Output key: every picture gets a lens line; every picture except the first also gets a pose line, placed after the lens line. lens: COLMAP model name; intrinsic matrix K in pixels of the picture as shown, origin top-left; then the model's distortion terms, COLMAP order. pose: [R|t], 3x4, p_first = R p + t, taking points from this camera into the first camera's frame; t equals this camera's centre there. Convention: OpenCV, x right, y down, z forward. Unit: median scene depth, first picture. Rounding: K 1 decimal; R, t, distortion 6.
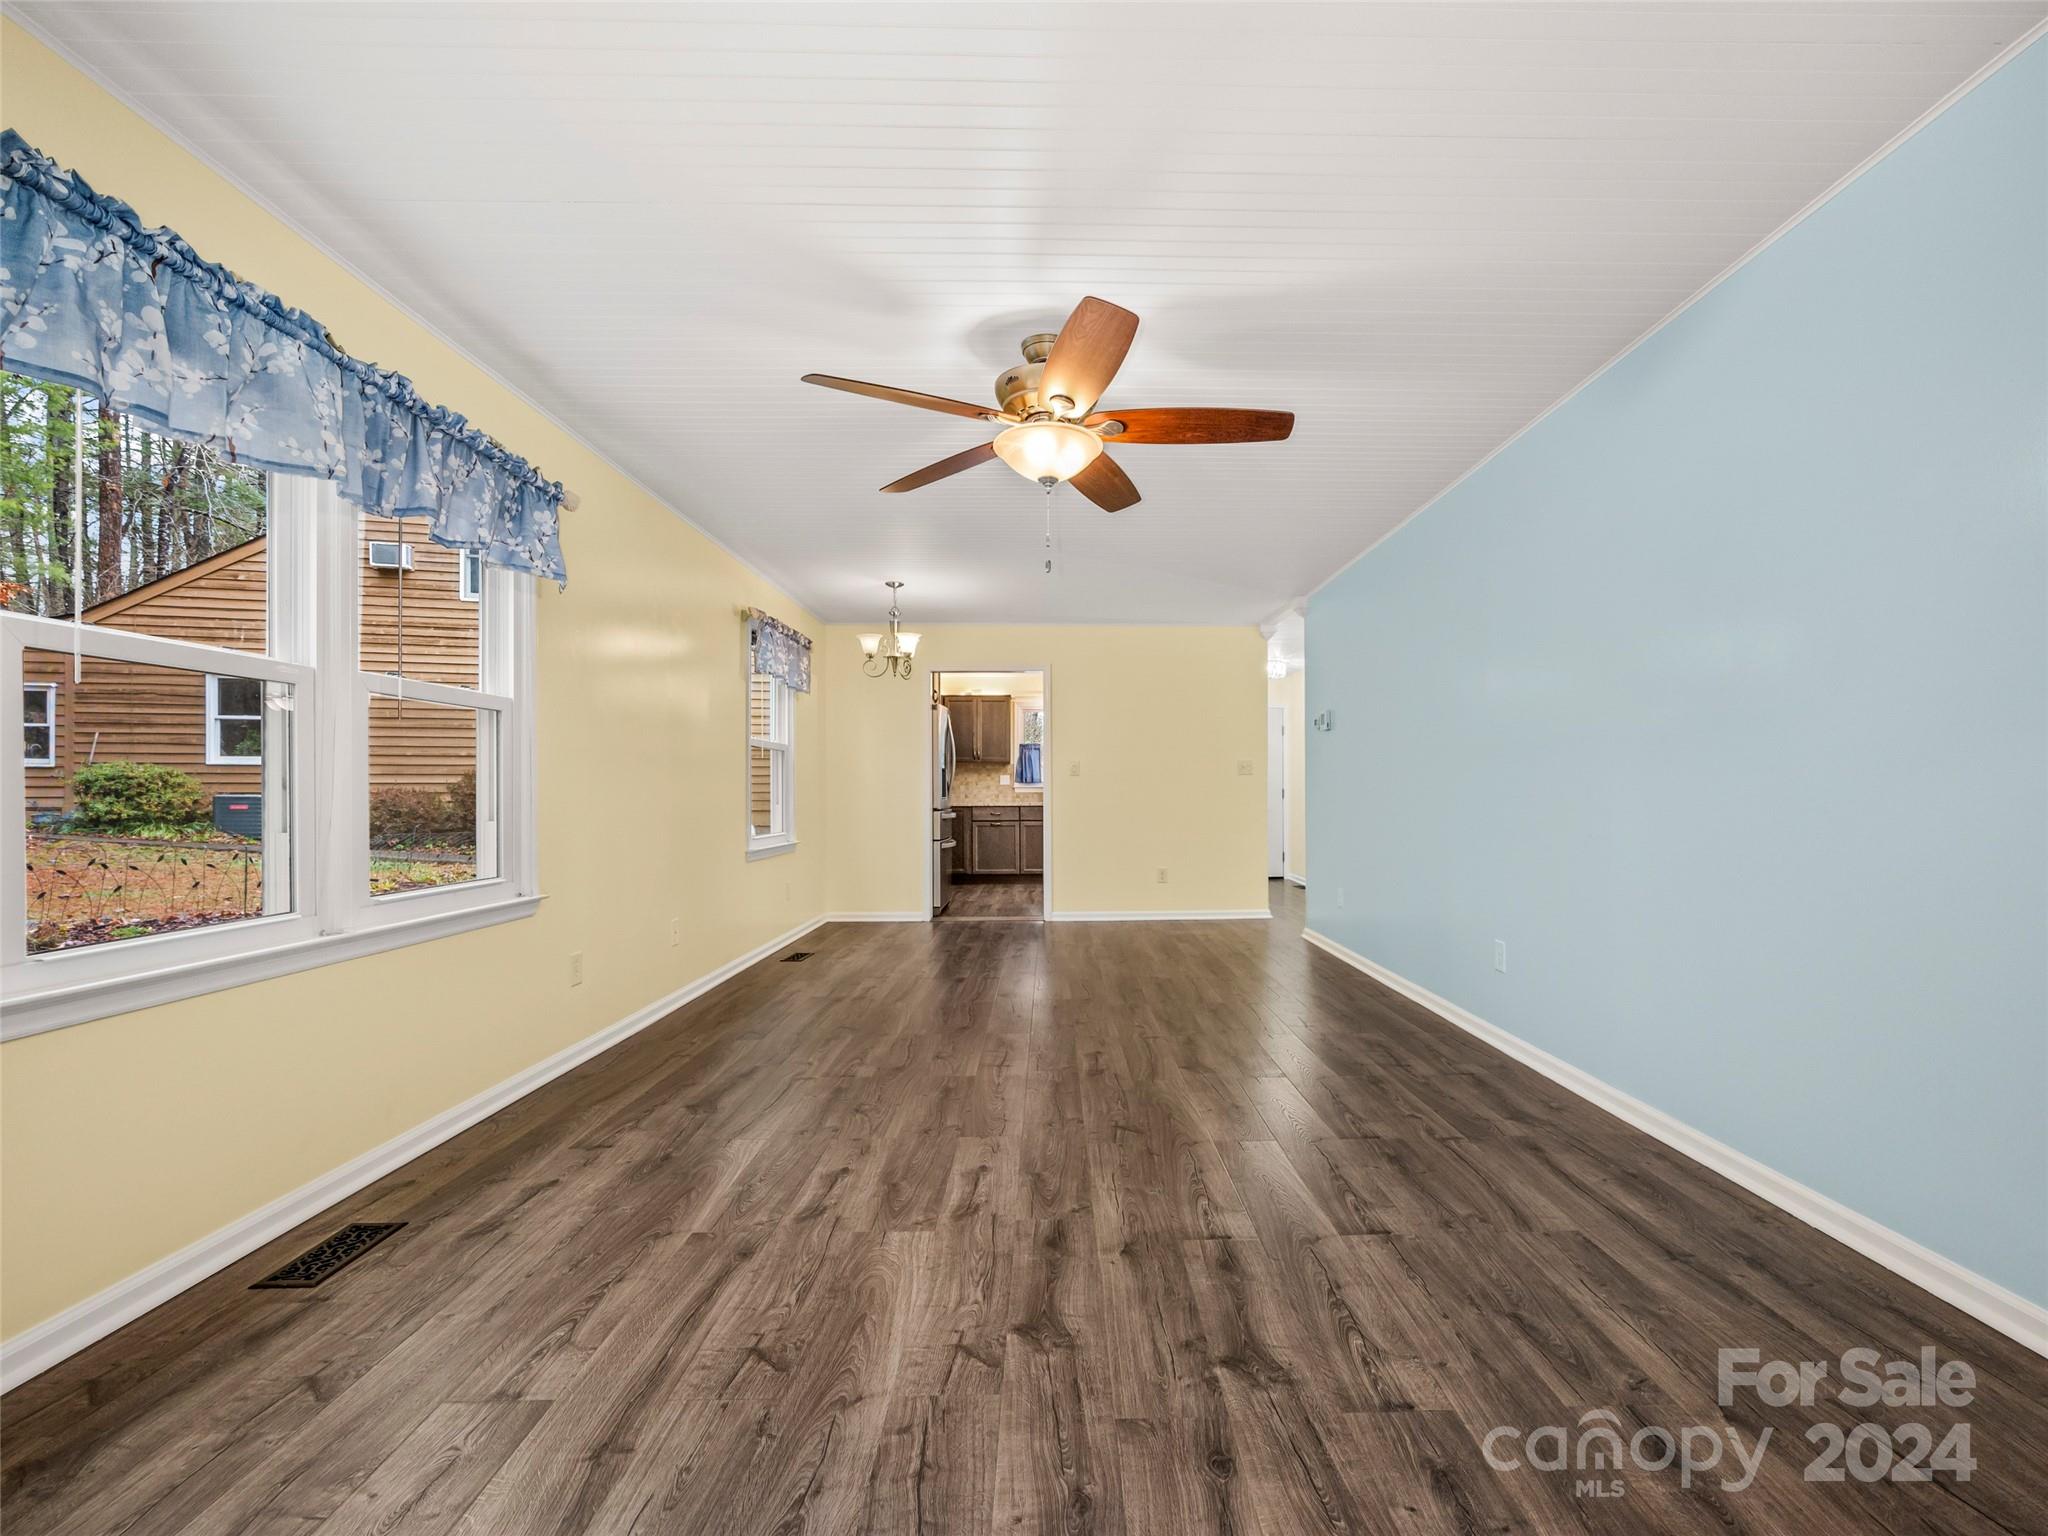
lens RADIAL K [[944.5, 0, 1033.5], [0, 944.5, 784.8], [0, 0, 1]] dist [0.001871, 0.000413]
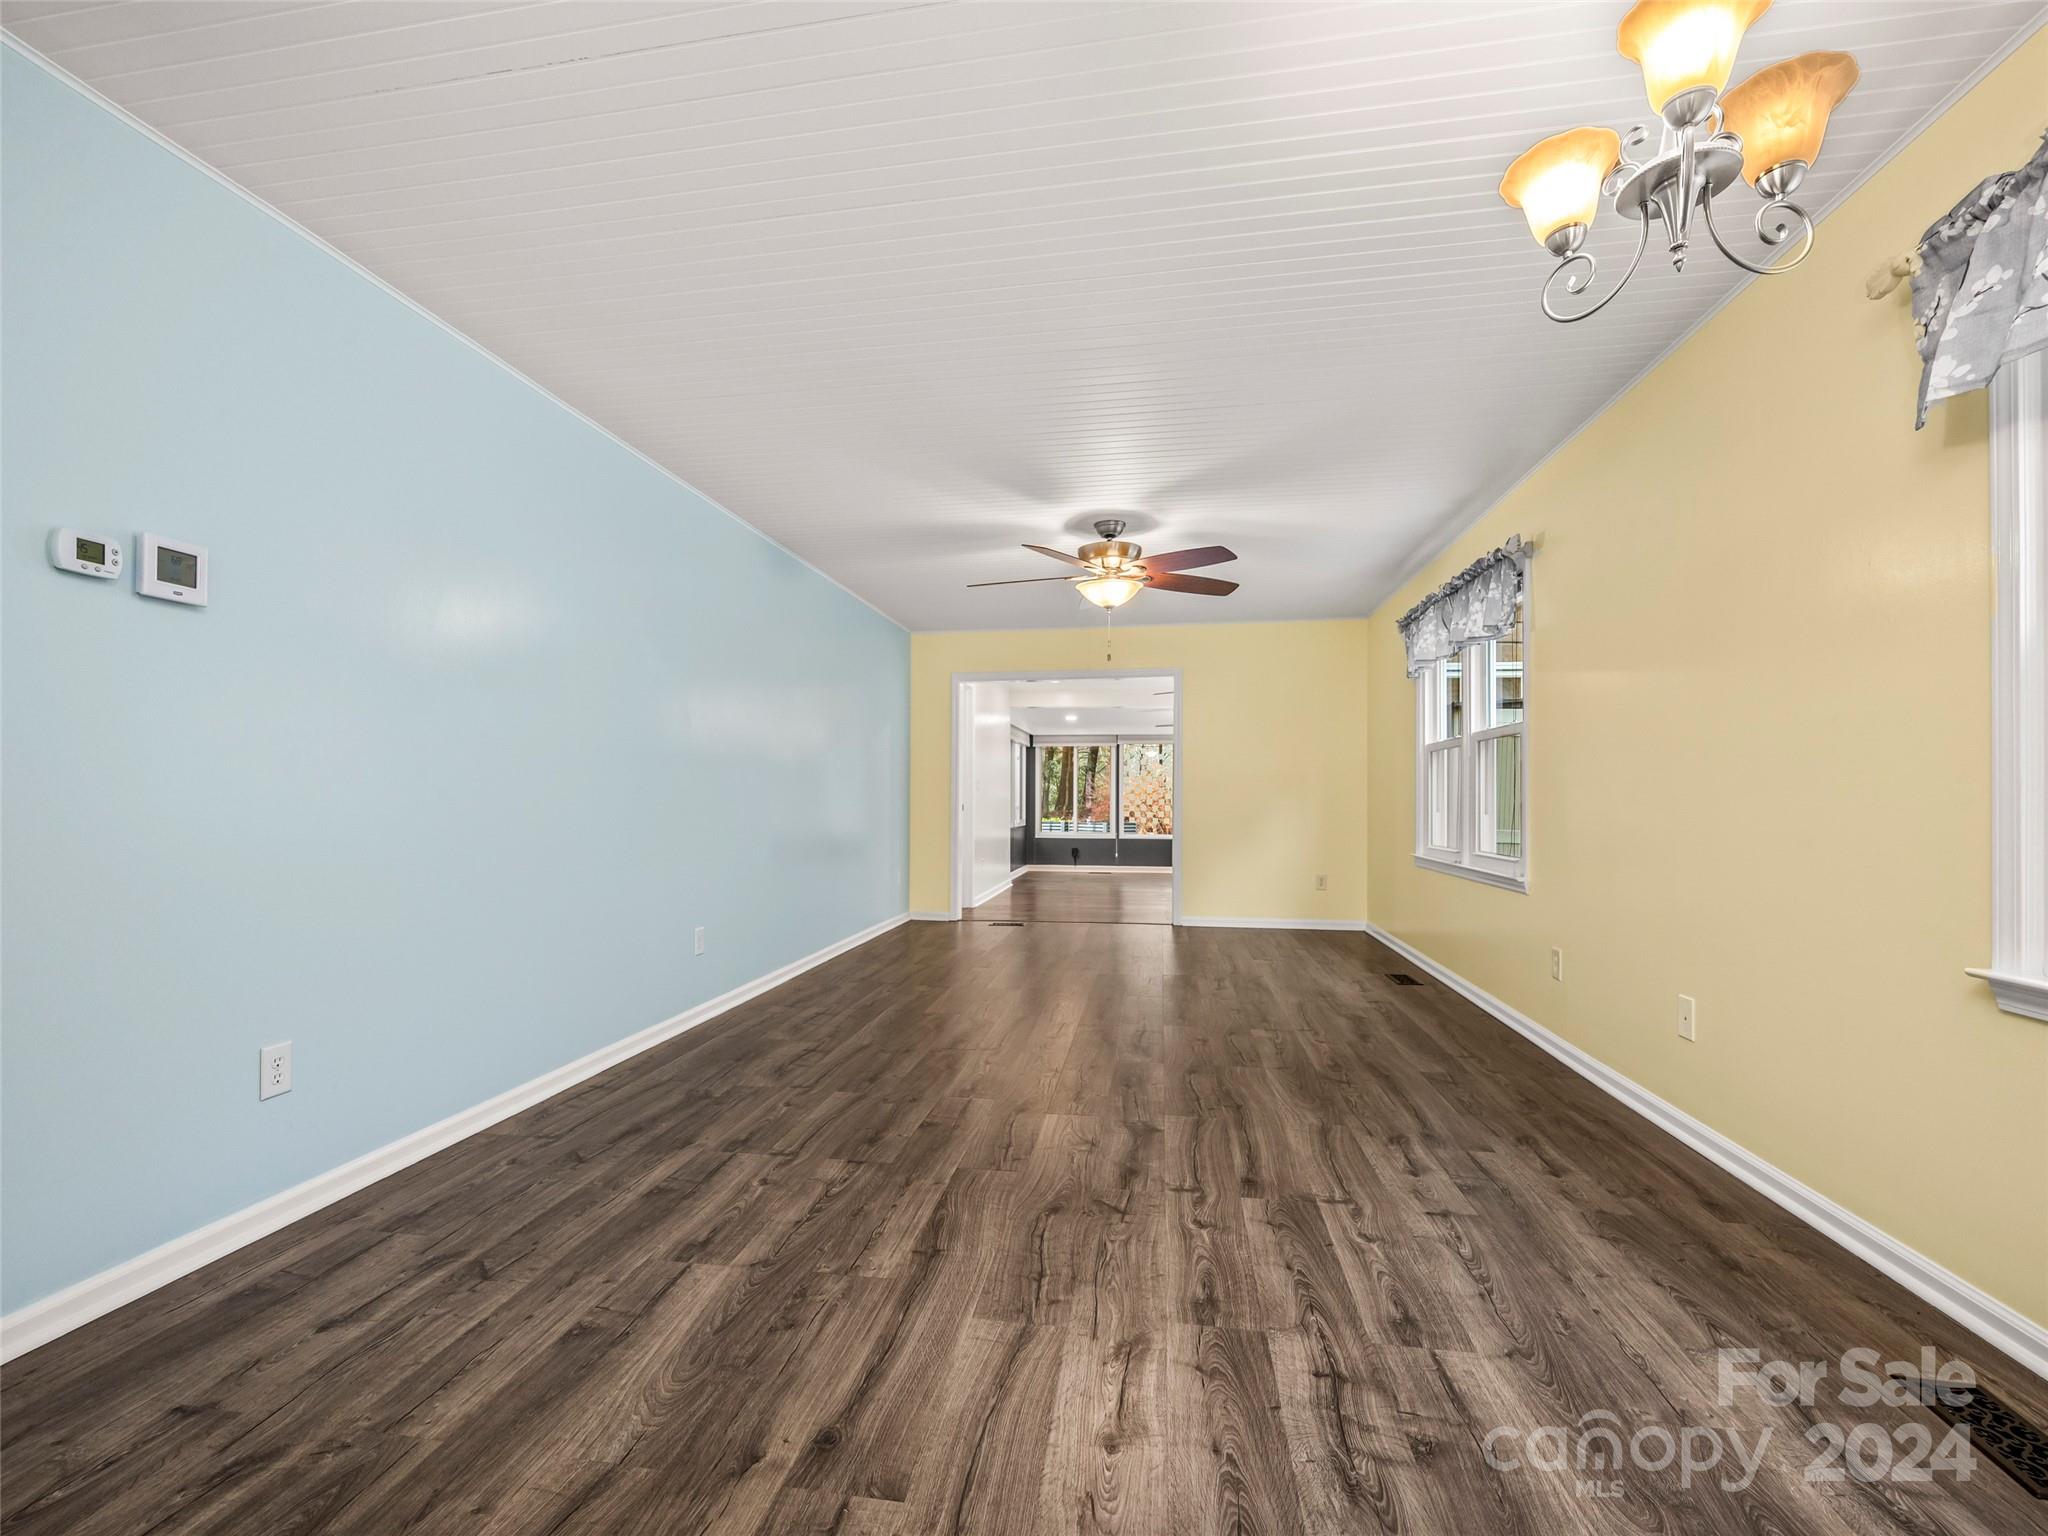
lens RADIAL K [[944.5, 0, 1033.5], [0, 944.5, 784.8], [0, 0, 1]] dist [0.001871, 0.000413]
pose [[-0.993453, 0.003803, 0.114179, -0.034386], [0.002023, 0.999875, -0.015706, 0.014065], [-0.114225, -0.015372, -0.993336, 2.235518]]
